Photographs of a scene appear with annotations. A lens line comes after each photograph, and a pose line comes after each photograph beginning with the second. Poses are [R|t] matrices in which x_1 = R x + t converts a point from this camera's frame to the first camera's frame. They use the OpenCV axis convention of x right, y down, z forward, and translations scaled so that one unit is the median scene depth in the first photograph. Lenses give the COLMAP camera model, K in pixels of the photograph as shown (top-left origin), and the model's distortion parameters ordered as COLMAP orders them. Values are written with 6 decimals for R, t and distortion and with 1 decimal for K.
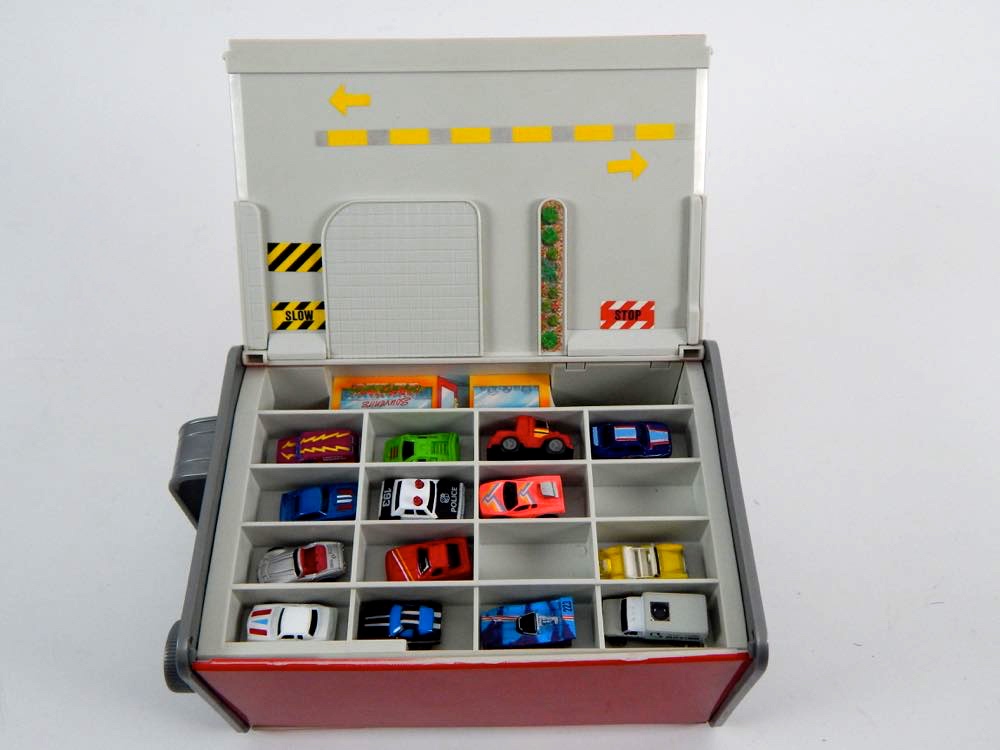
lens RADIAL K [[911.6, 0, 500.0], [0, 911.6, 375.0], [0, 0, 1]] dist [0.002995, 0.002352]
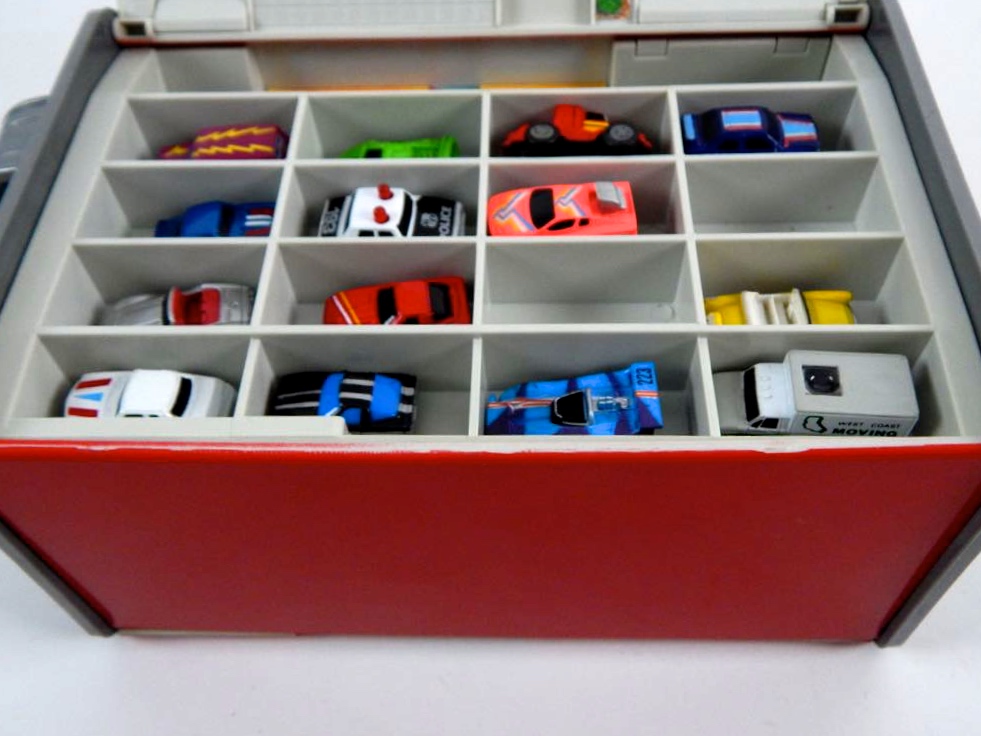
lens RADIAL K [[954.0, 0, 490.5], [0, 954.0, 368.0], [0, 0, 1]] dist [0.008728, -0.011286]
pose [[0.998671, 0.007312, -0.051018, 0.010401], [-0.009181, 0.999291, -0.036501, 0.256739], [0.050715, 0.036920, 0.998031, 0.406705]]
